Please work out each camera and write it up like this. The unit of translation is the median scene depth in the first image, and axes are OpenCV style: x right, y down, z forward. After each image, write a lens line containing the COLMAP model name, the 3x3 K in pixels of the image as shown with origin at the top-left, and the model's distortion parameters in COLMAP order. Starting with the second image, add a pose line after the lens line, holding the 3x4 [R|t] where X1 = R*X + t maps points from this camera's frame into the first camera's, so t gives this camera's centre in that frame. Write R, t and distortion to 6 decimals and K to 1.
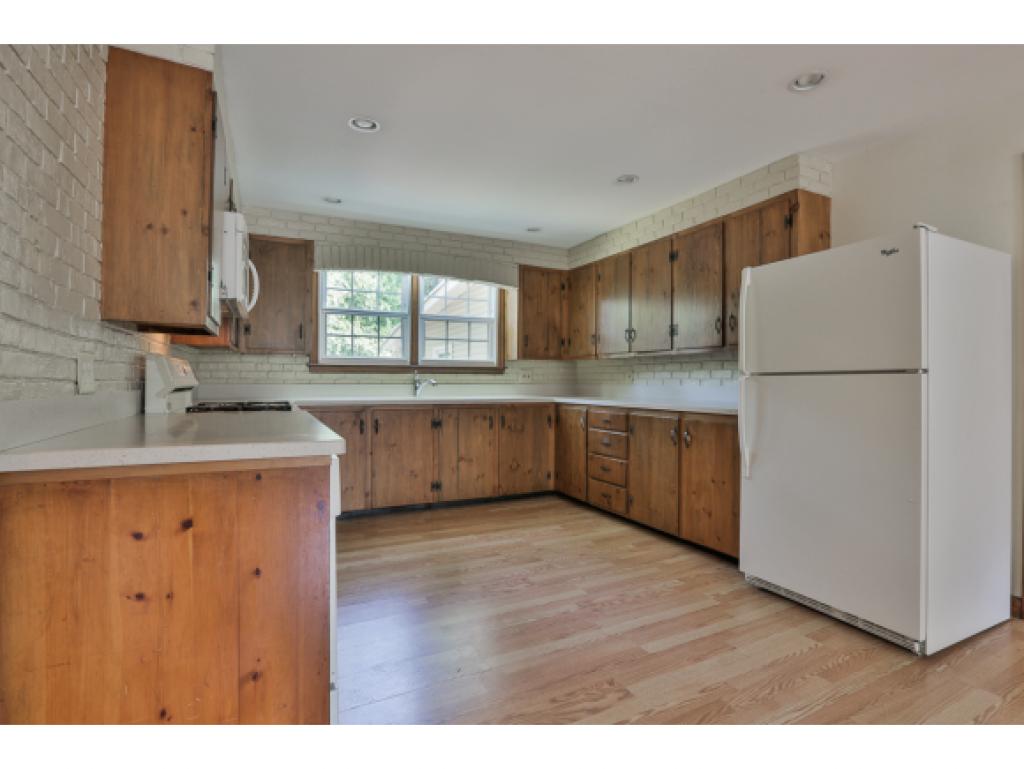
lens RADIAL K [[497.0, 0, 505.5], [0, 497.0, 378.0], [0, 0, 1]] dist [-0.025596, 0.000177]
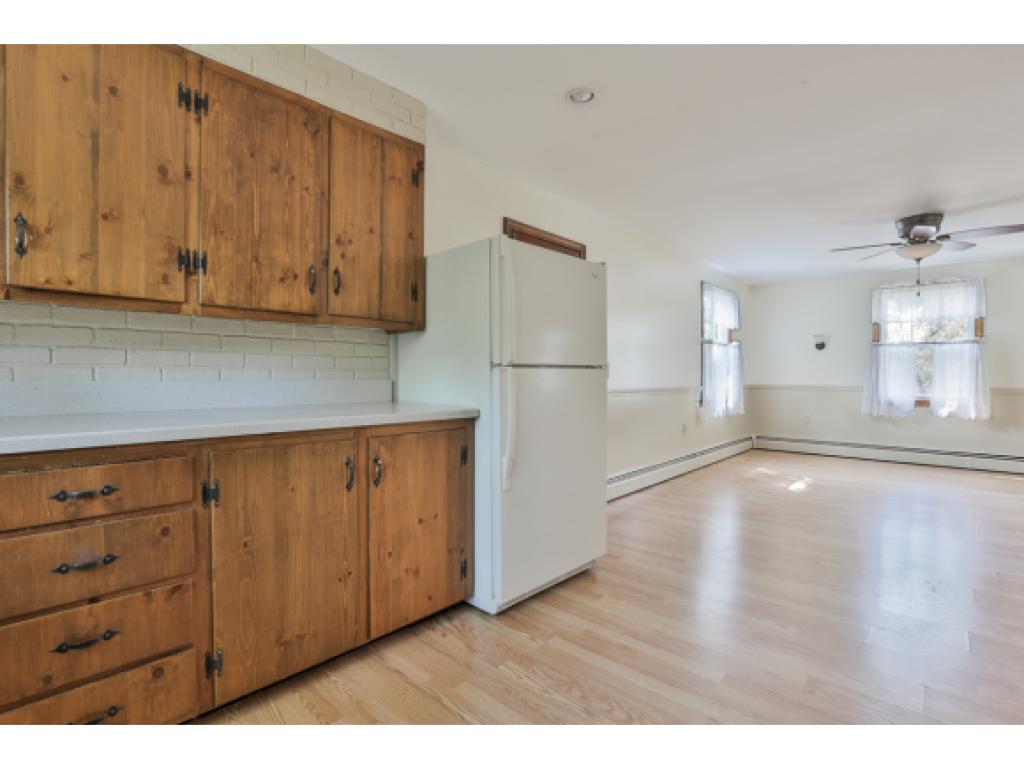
lens RADIAL K [[510.2, 0, 512.0], [0, 510.2, 384.5], [0, 0, 1]] dist [-0.026815, 0.000120]
pose [[-0.384186, -0.024039, 0.922943, -0.266587], [-0.011958, 0.999707, 0.021061, 0.005210], [-0.923178, -0.002945, -0.384361, 1.145550]]
